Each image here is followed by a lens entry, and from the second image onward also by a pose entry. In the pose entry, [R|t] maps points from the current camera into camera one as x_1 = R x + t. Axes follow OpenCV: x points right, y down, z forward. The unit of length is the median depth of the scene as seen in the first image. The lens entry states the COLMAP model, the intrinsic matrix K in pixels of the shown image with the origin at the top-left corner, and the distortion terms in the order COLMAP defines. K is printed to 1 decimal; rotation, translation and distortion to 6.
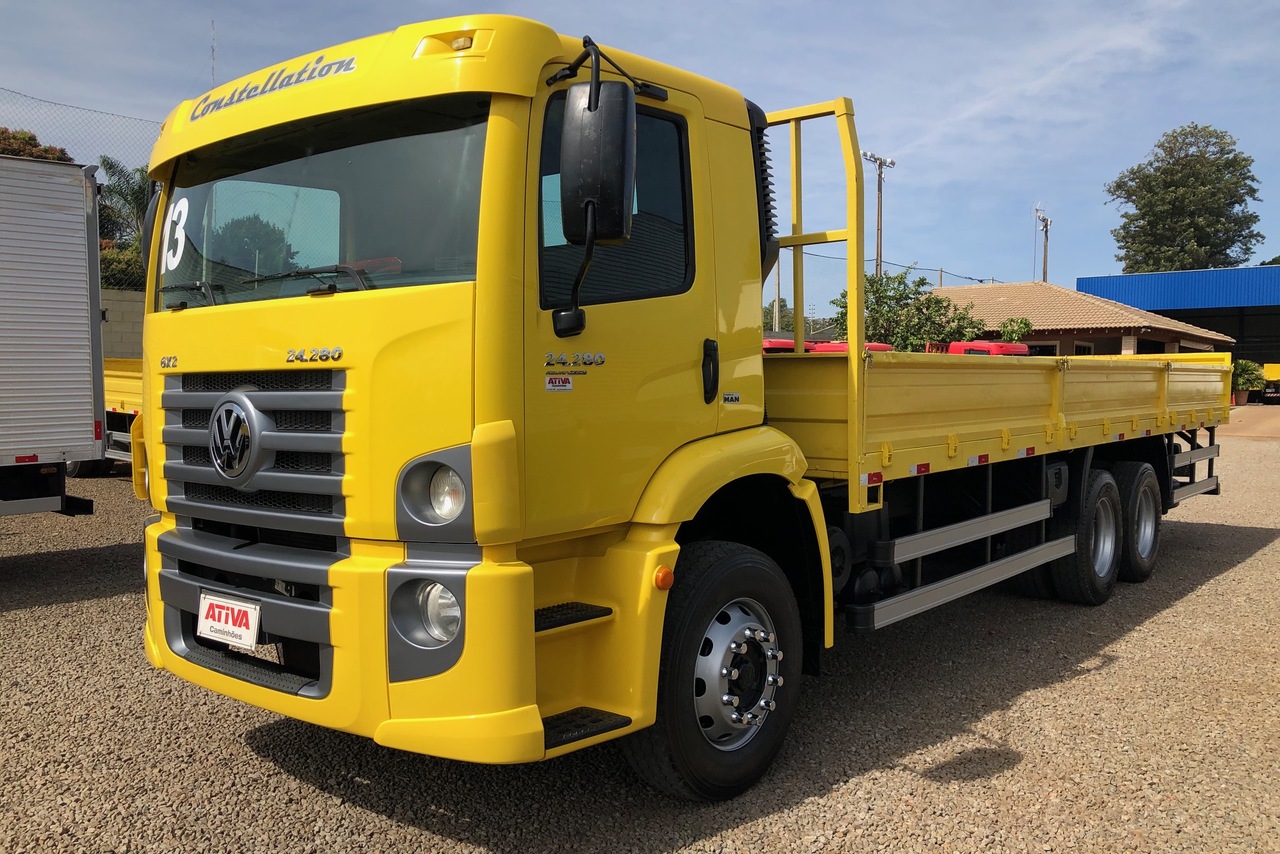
lens RADIAL K [[1048.6, 0, 644.0], [0, 1048.6, 423.8], [0, 0, 1]] dist [0.019312, -0.014376]
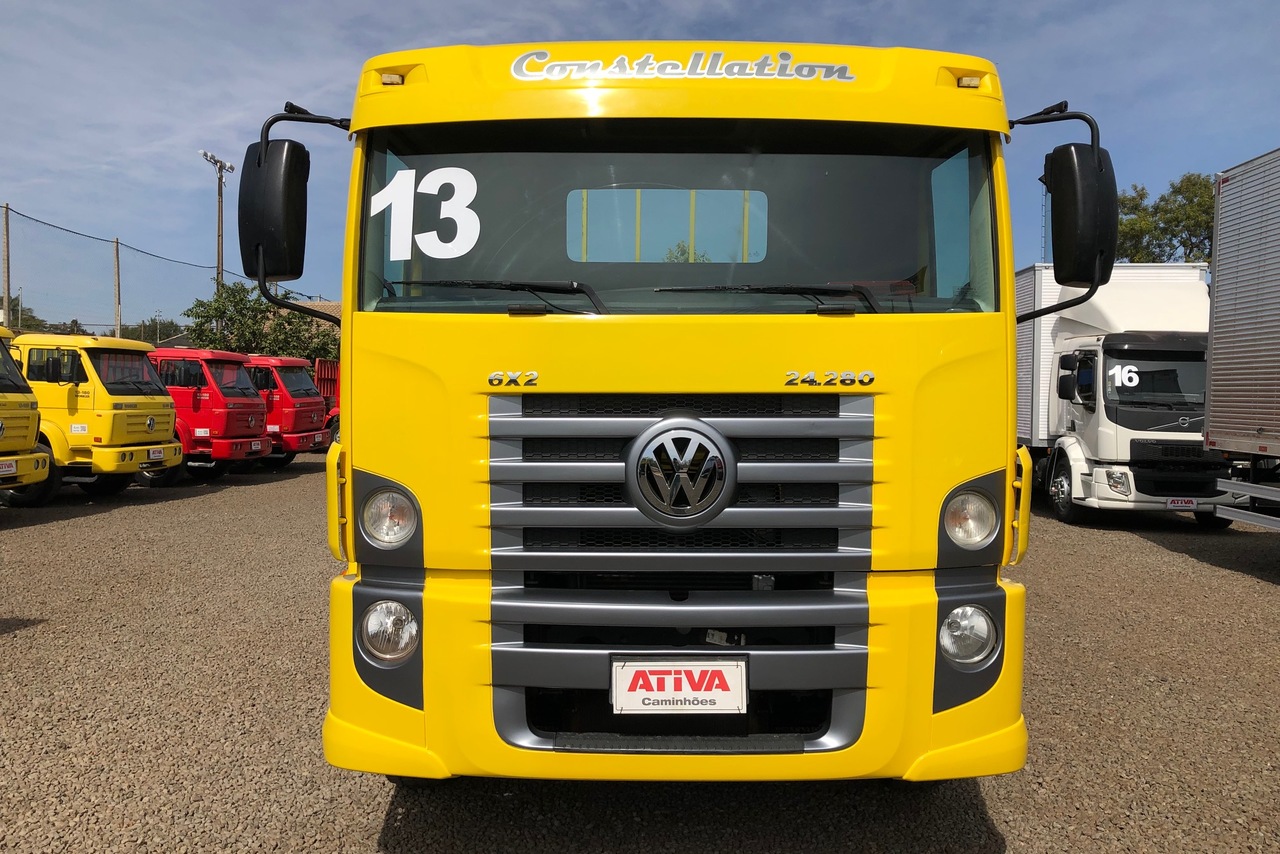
lens RADIAL K [[1048.6, 0, 640.8], [0, 1048.6, 428.0], [0, 0, 1]] dist [0.019312, -0.014376]
pose [[0.780247, -0.008666, 0.625412, -0.971520], [0.015497, 0.999865, -0.005478, -0.018221], [-0.625280, 0.013966, 0.780276, 0.363276]]
